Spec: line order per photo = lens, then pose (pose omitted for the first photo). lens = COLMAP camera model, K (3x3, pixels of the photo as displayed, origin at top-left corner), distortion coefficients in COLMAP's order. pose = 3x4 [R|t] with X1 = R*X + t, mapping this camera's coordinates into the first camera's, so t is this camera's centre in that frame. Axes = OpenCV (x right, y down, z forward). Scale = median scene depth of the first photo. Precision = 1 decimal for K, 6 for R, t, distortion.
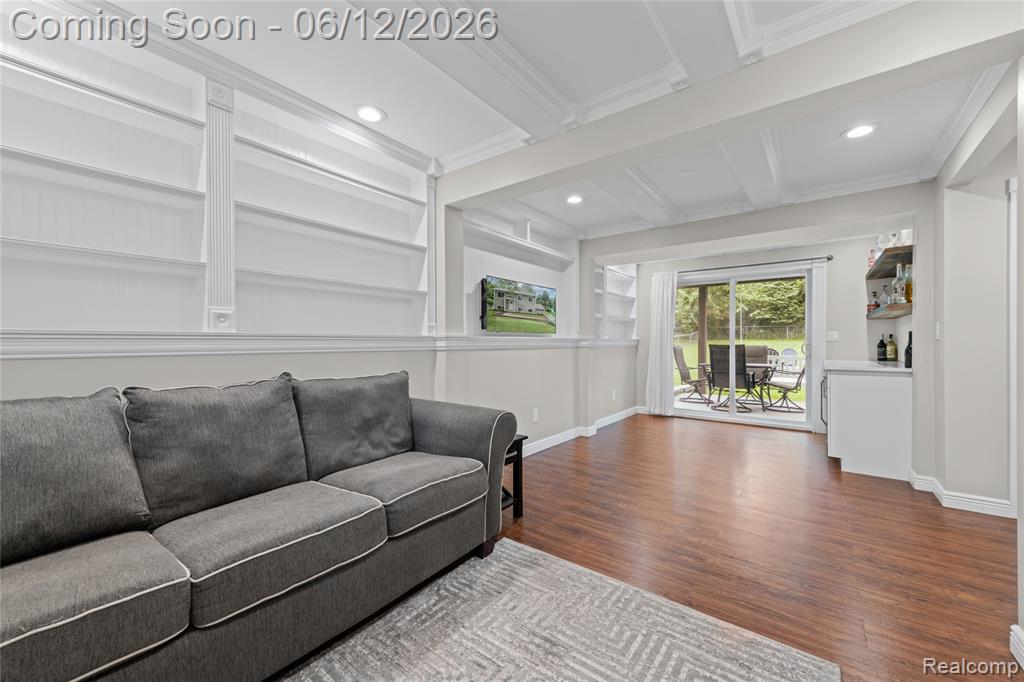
lens RADIAL K [[405.9, 0, 513.7], [0, 405.9, 340.5], [0, 0, 1]] dist [0.014301, -0.001796]
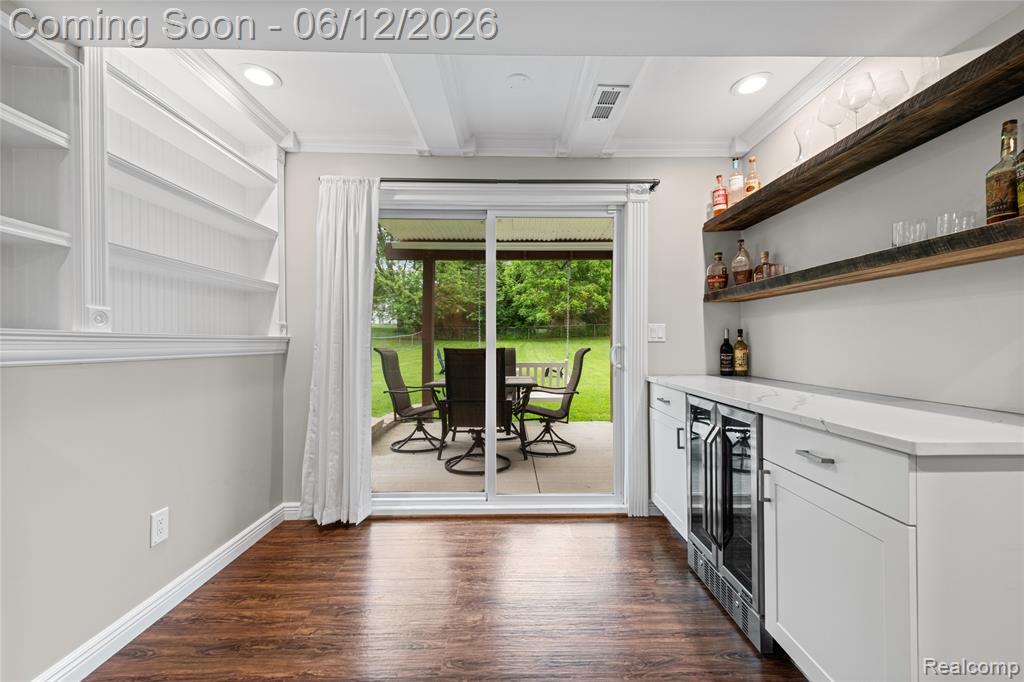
lens RADIAL K [[405.9, 0, 515.5], [0, 405.9, 340.0], [0, 0, 1]] dist [0.014301, -0.001796]
pose [[0.791427, 0.002302, 0.611259, 0.255193], [0.000065, 0.999993, -0.003851, 0.001417], [-0.611263, 0.003087, 0.791421, 0.576020]]
